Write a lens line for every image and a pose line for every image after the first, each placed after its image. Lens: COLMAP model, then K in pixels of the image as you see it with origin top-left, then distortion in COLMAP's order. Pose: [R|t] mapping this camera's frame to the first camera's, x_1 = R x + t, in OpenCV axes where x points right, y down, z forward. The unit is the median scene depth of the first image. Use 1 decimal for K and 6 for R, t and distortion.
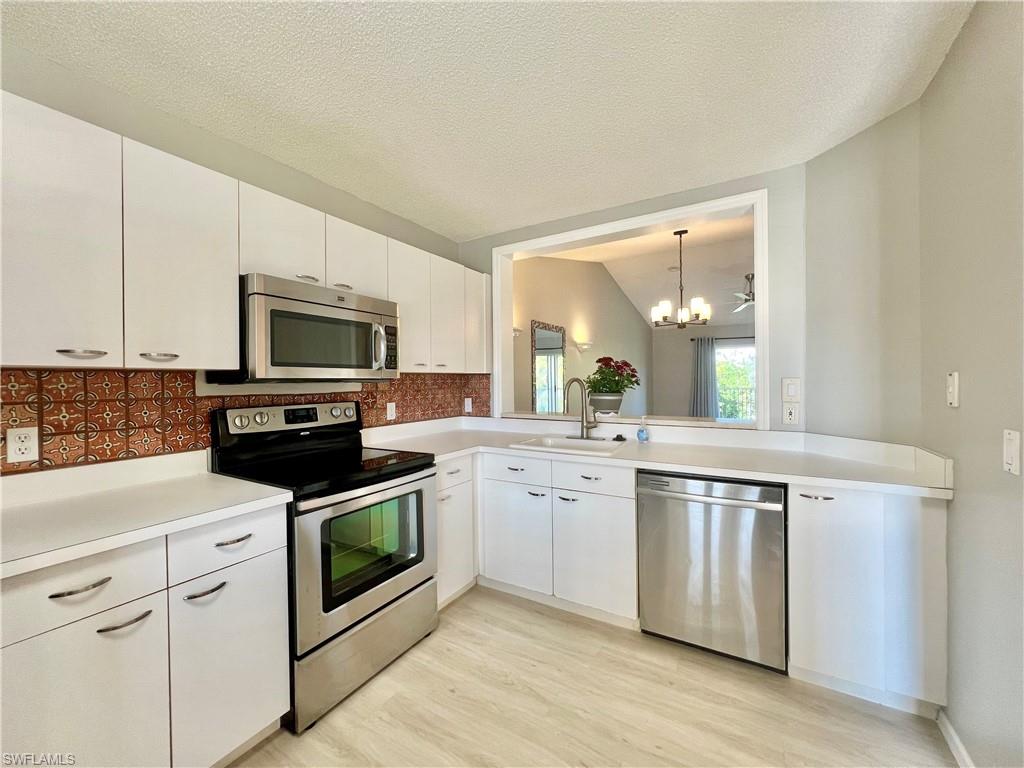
lens RADIAL K [[409.1, 0, 509.1], [0, 409.1, 382.8], [0, 0, 1]] dist [-0.002855, 0.001198]
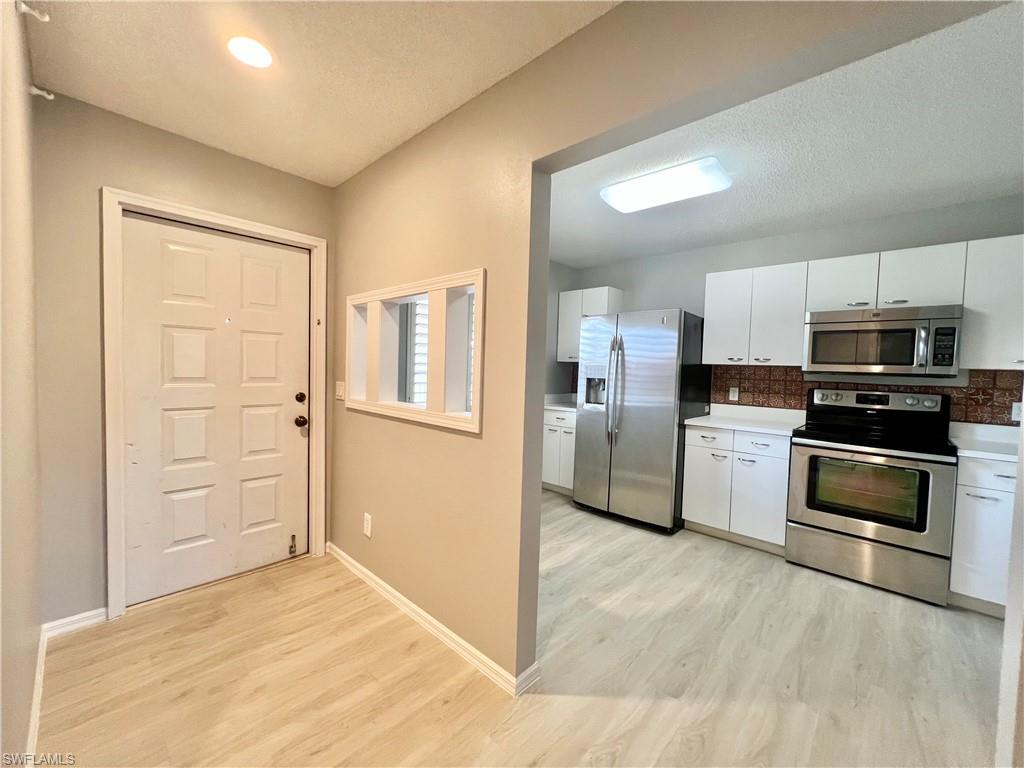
lens RADIAL K [[409.1, 0, 511.3], [0, 409.1, 382.6], [0, 0, 1]] dist [-0.002855, 0.001198]
pose [[-0.205549, 0.041465, -0.977768, 1.059250], [-0.034693, 0.998165, 0.049623, -0.002597], [0.978032, 0.044122, -0.203733, 0.080024]]
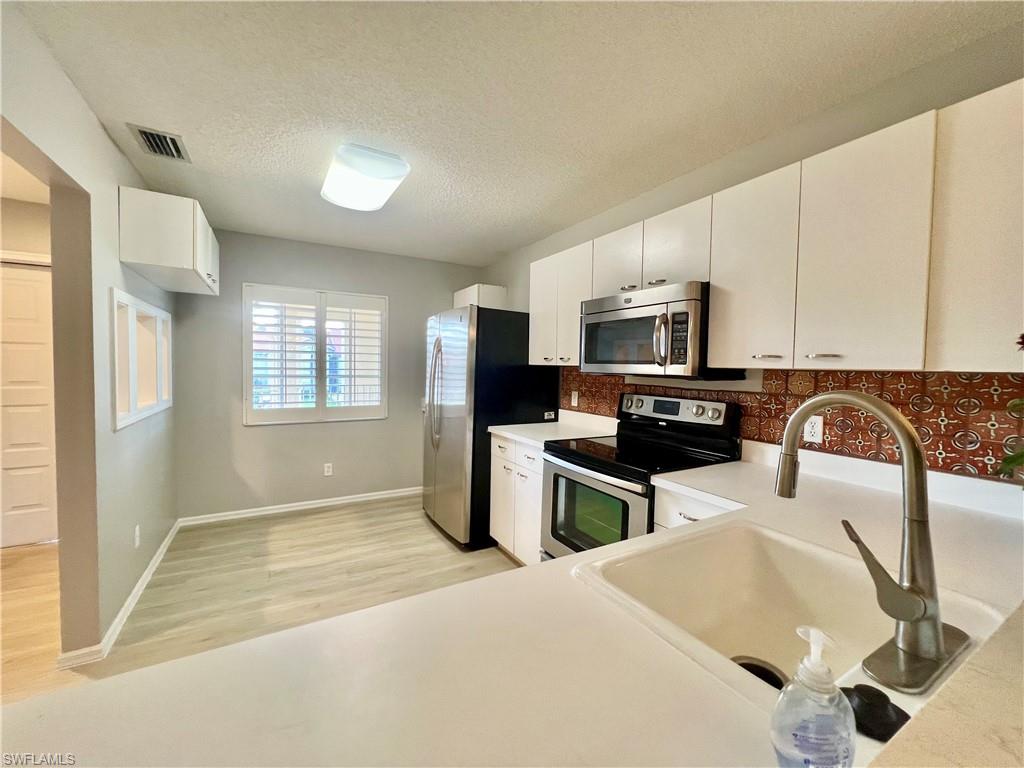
lens RADIAL K [[409.1, 0, 511.7], [0, 409.1, 381.6], [0, 0, 1]] dist [-0.002855, 0.001198]
pose [[-0.479466, 0.035605, -0.876838, 0.620179], [-0.019389, 0.998503, 0.051147, -0.034575], [0.877346, 0.041525, -0.478057, 1.119083]]
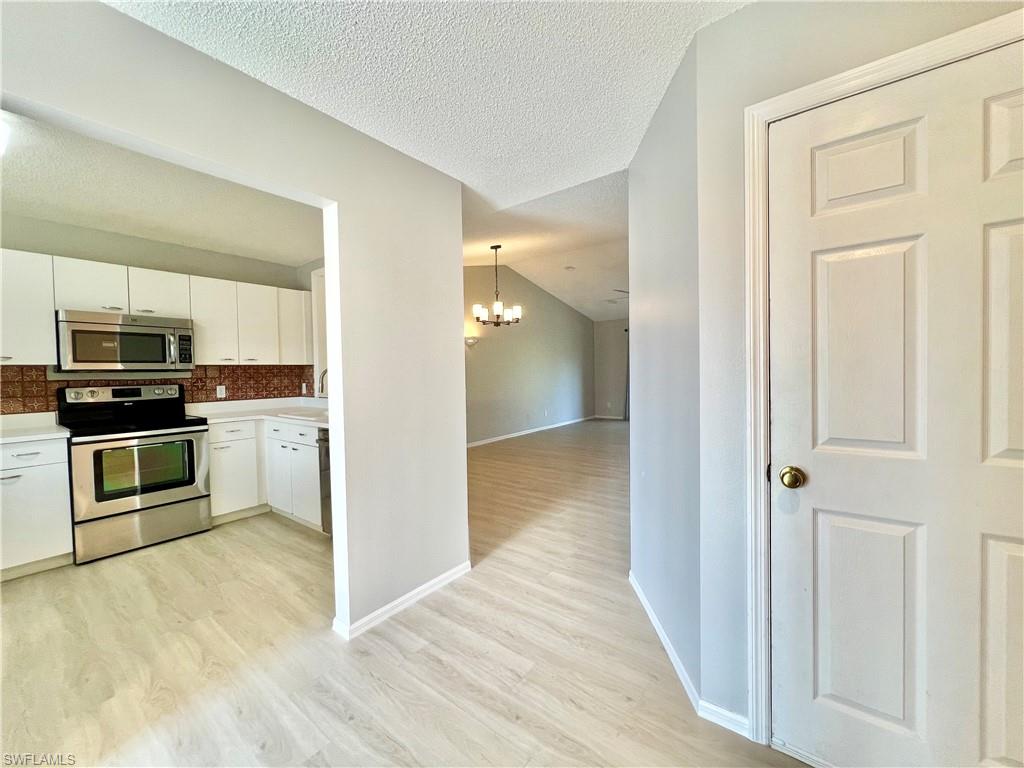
lens RADIAL K [[409.1, 0, 509.1], [0, 409.1, 382.4], [0, 0, 1]] dist [-0.002855, 0.001198]
pose [[0.994198, -0.001887, -0.107548, 1.100331], [0.004703, 0.999653, 0.025937, 0.005295], [0.107461, -0.026293, 0.993862, -0.402357]]
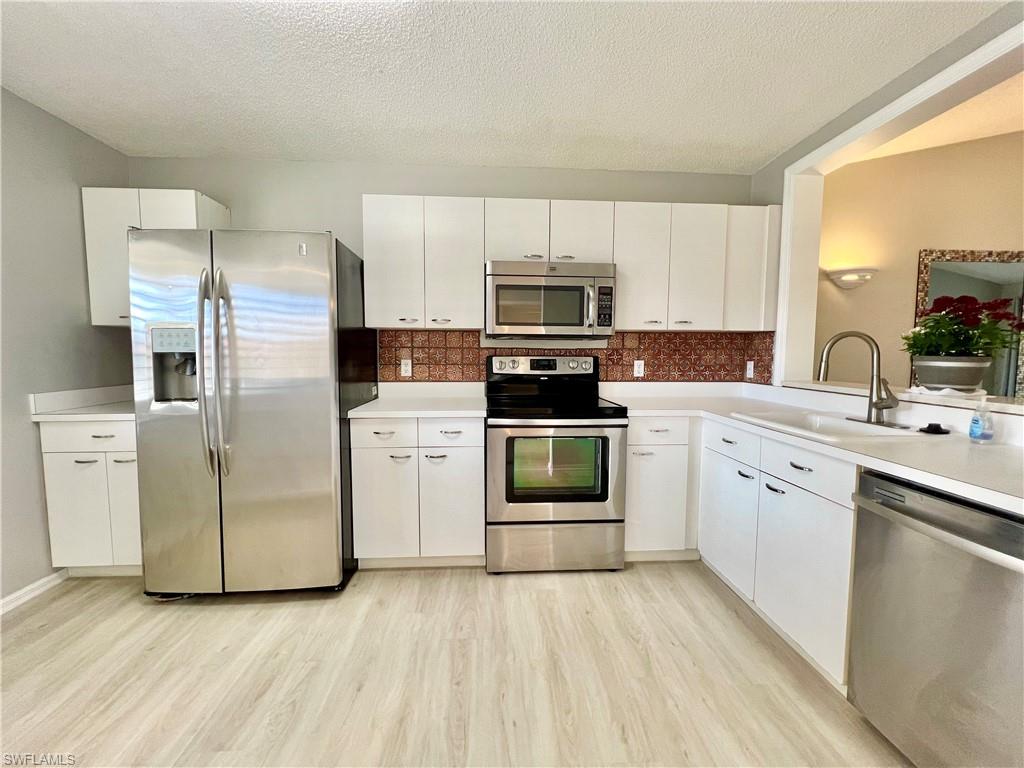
lens RADIAL K [[409.1, 0, 509.9], [0, 409.1, 382.3], [0, 0, 1]] dist [-0.002855, 0.001198]
pose [[0.570572, 0.074948, -0.817821, 0.479635], [-0.016058, 0.996655, 0.080133, 0.032459], [0.821091, -0.032589, 0.569867, 0.166691]]
